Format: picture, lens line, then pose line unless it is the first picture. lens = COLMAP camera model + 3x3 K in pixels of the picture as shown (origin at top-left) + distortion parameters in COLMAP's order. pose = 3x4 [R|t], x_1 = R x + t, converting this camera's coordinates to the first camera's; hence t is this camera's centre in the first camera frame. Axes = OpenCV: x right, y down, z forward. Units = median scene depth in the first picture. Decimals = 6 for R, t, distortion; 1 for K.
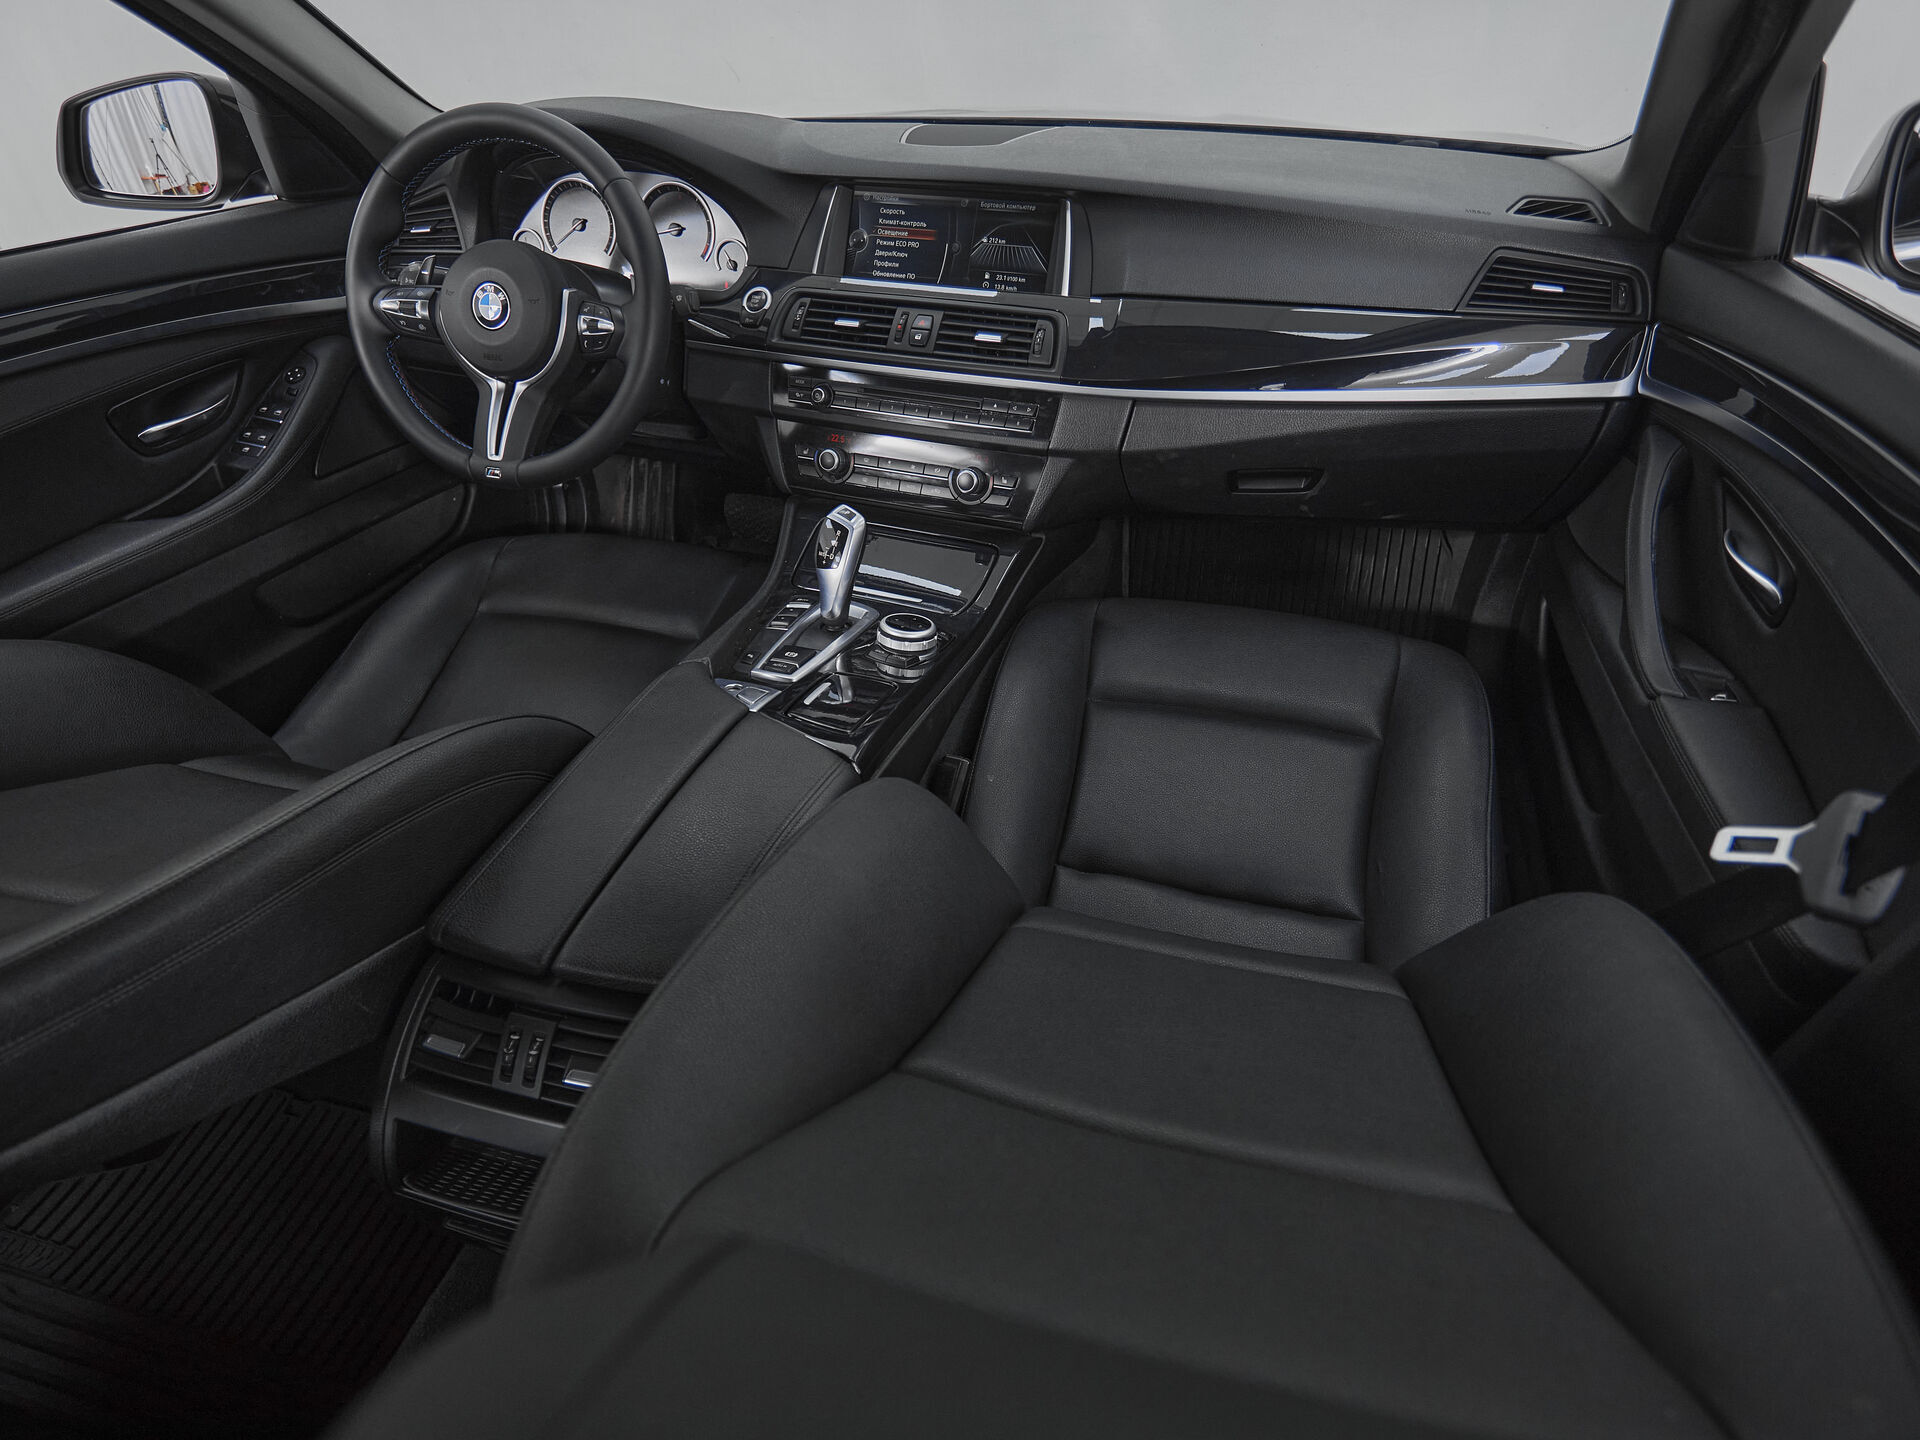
lens RADIAL K [[1000.6, 0, 942.5], [0, 1000.6, 709.1], [0, 0, 1]] dist [0.001618, -0.001589]
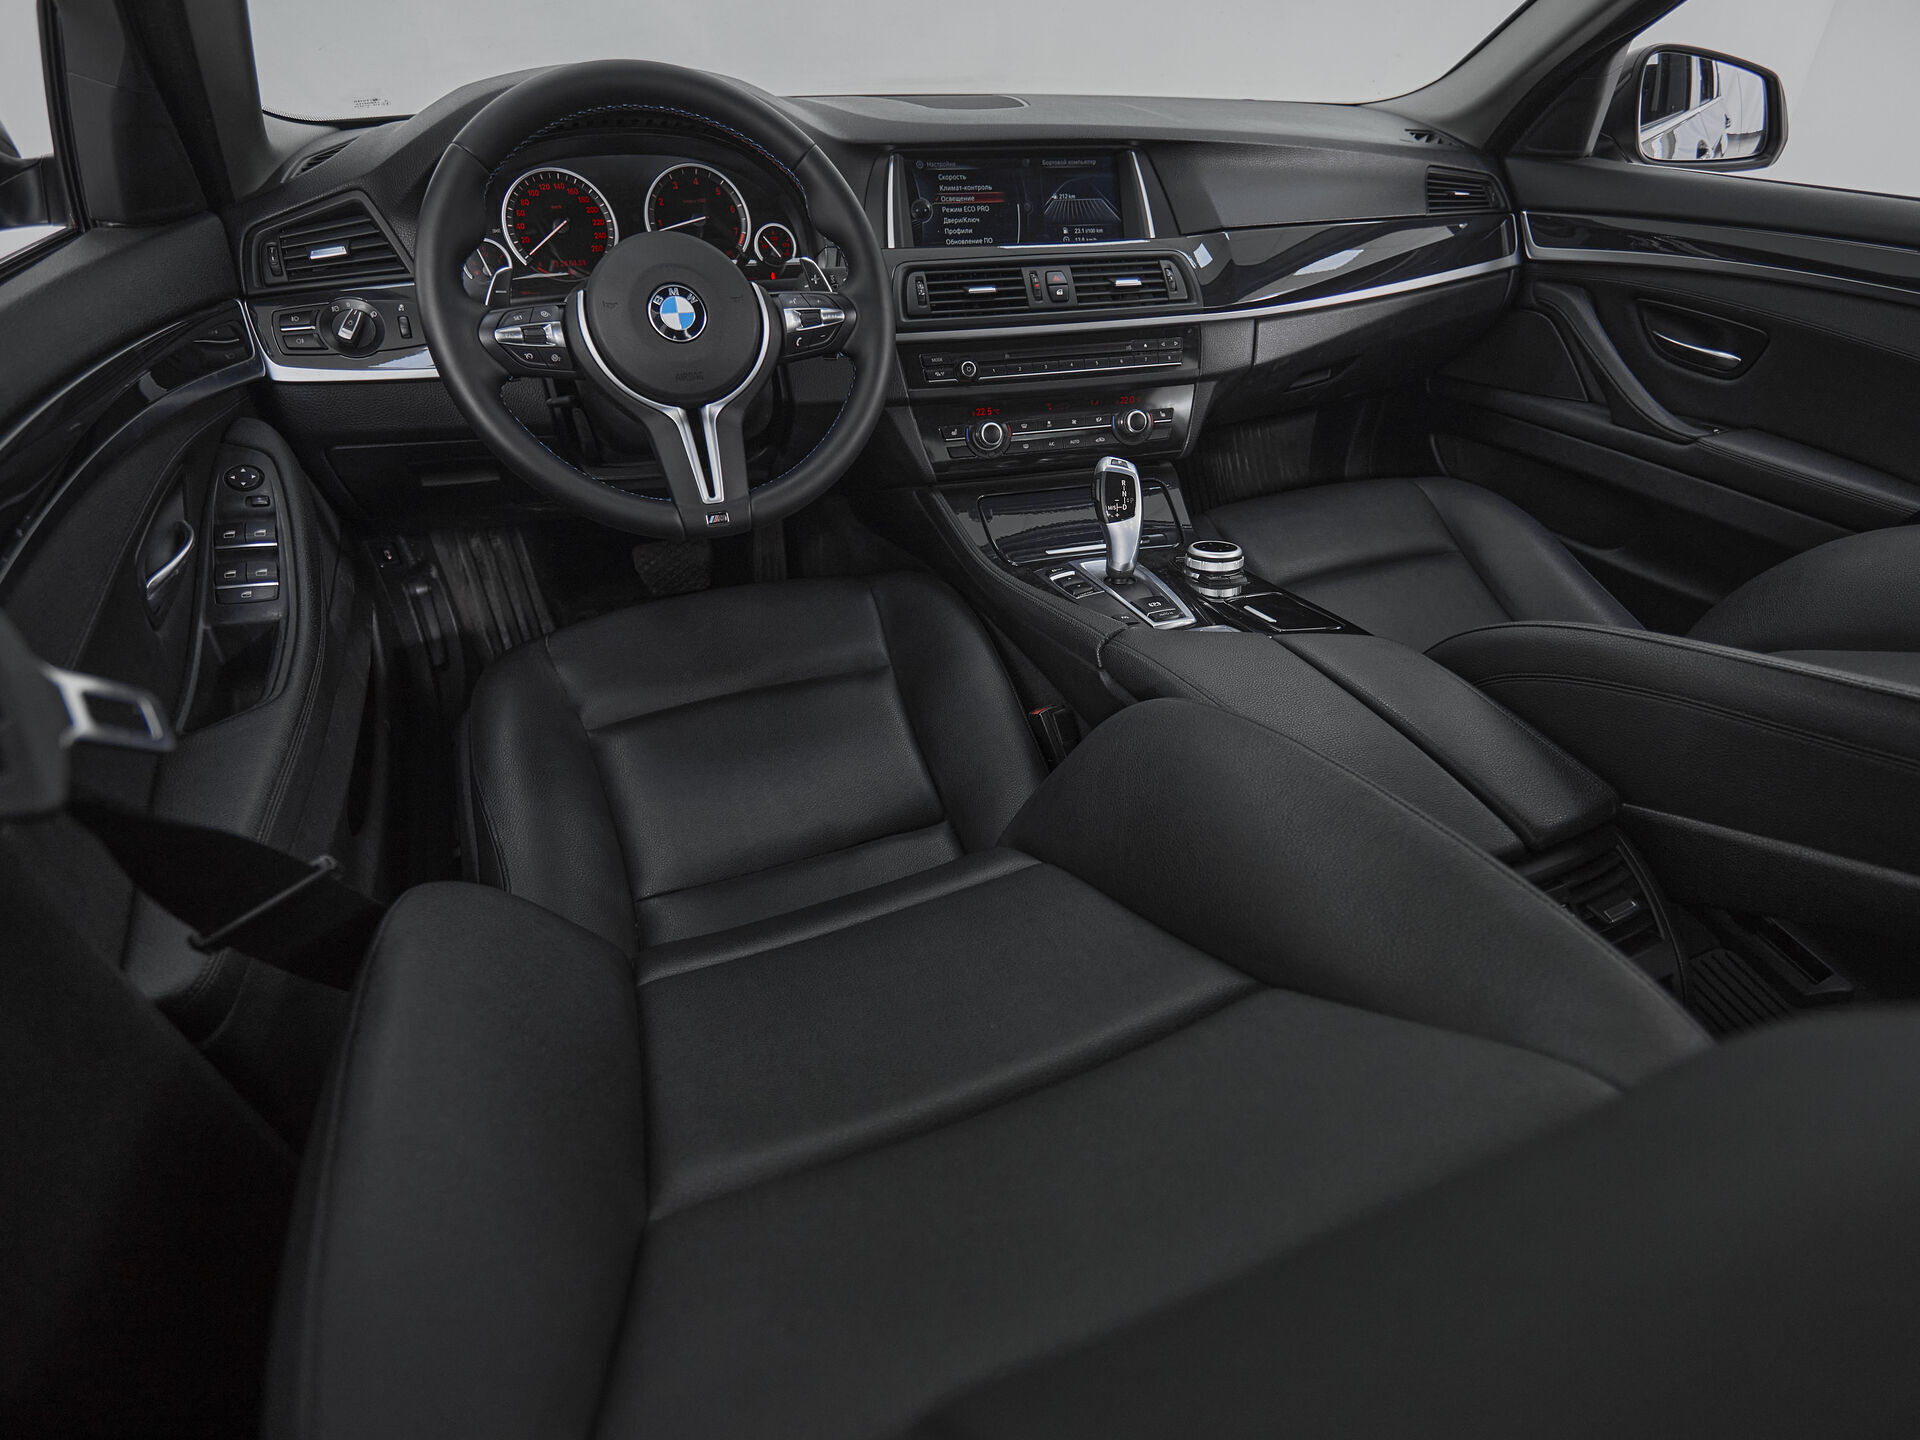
lens RADIAL K [[1000.6, 0, 977.0], [0, 1000.6, 713.3], [0, 0, 1]] dist [0.001618, -0.001589]
pose [[0.795373, -0.331510, 0.507428, -0.751168], [0.339019, 0.937291, 0.080946, -0.084141], [-0.502442, 0.107646, 0.857884, 0.221947]]
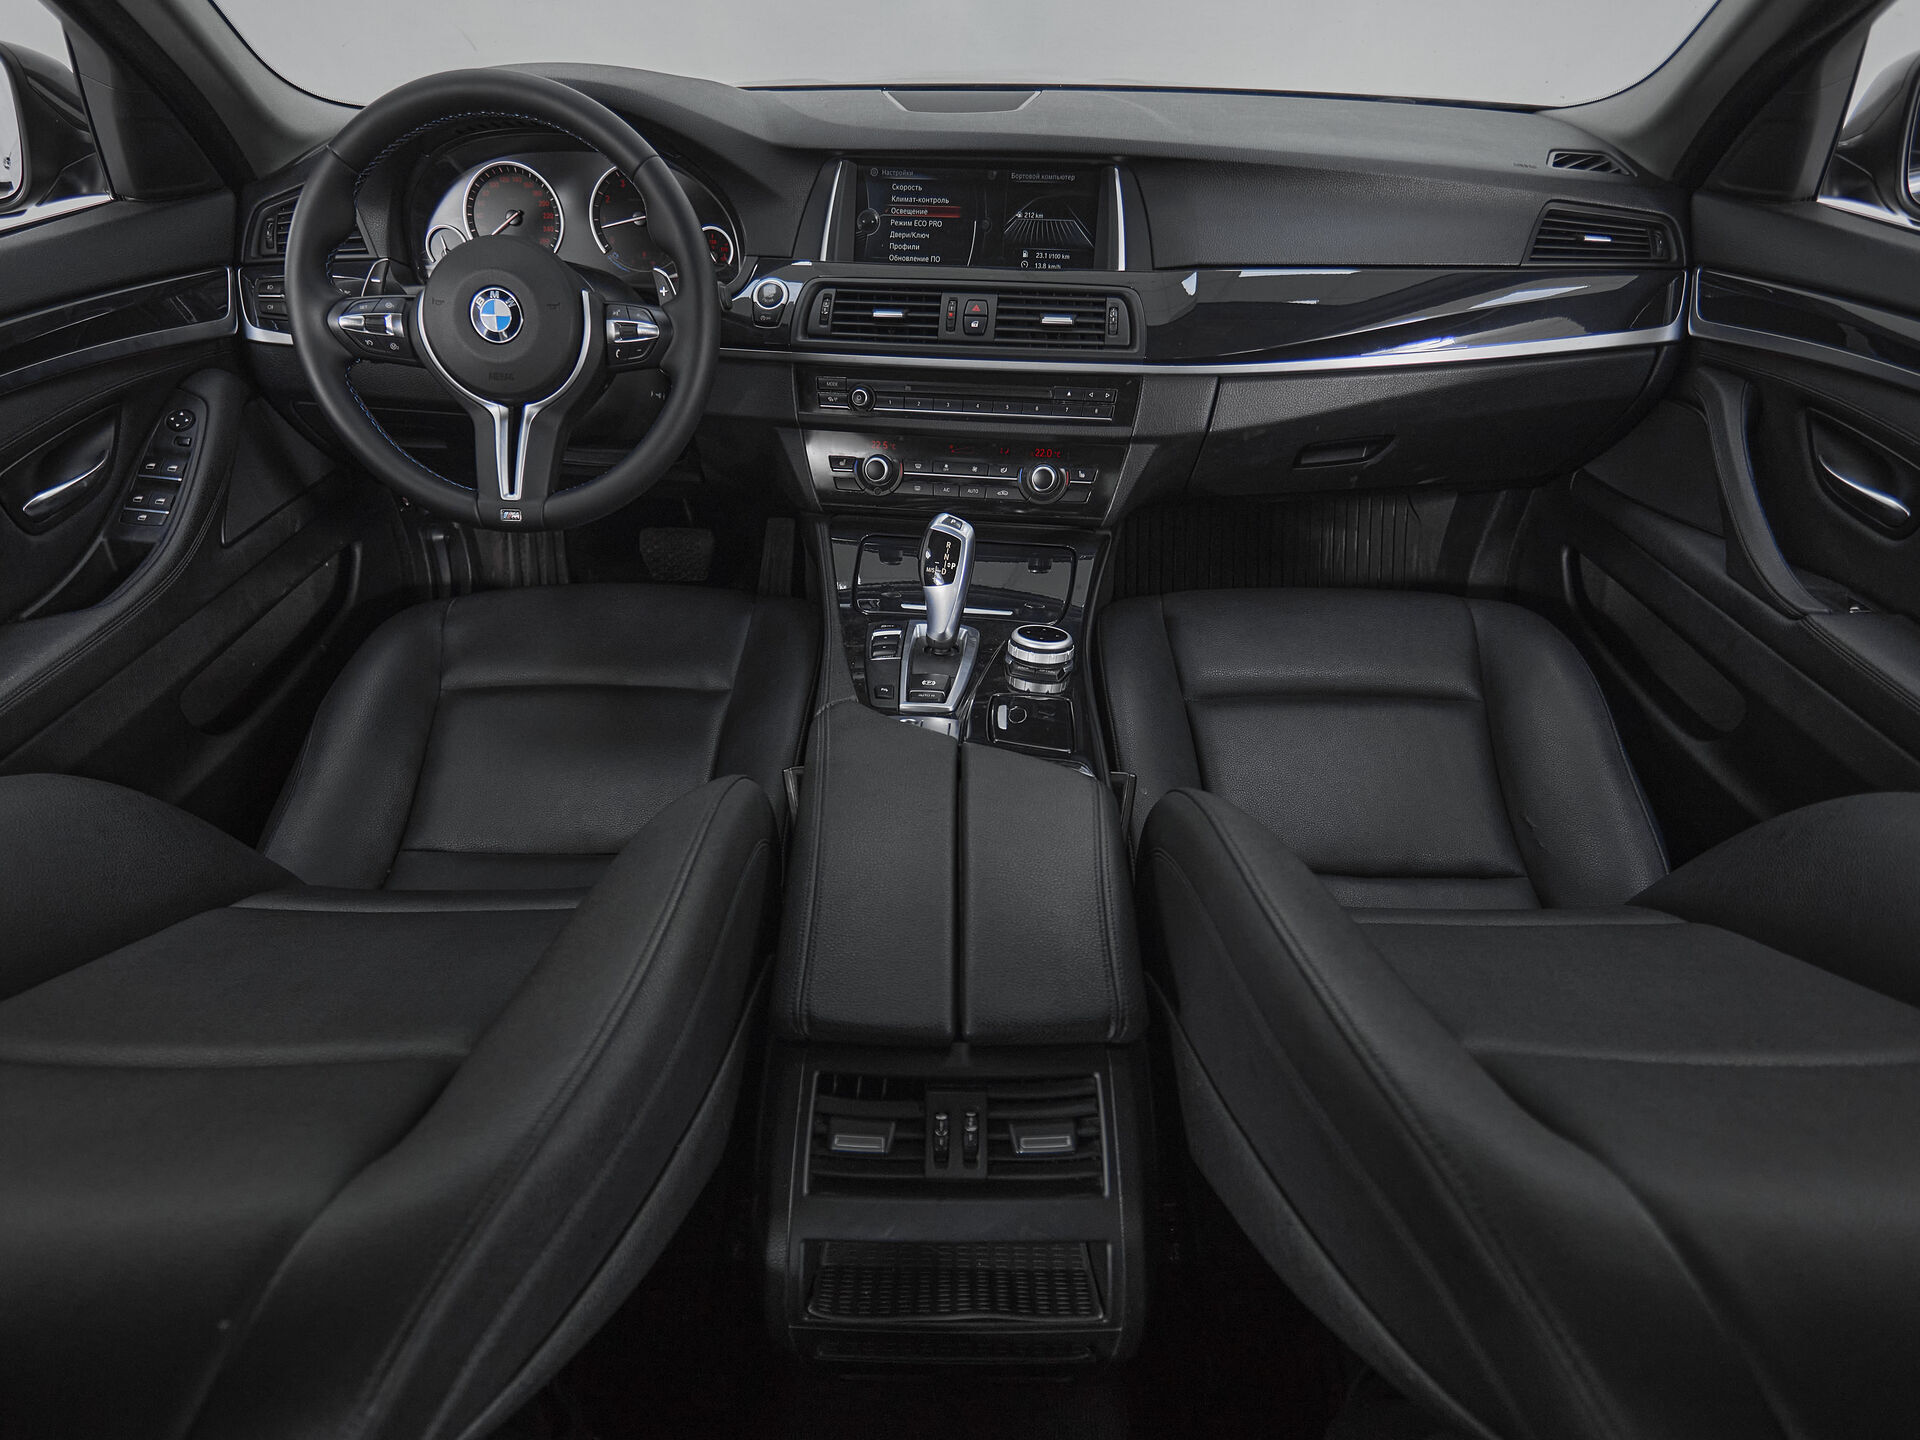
lens RADIAL K [[1101.1, 0, 930.6], [0, 1101.1, 772.3], [0, 0, 1]] dist [0.003187, -0.002402]
pose [[0.972319, -0.134546, 0.191029, -0.313002], [0.131341, 0.990901, 0.029401, -0.003027], [-0.193247, -0.003497, 0.981144, 0.023786]]
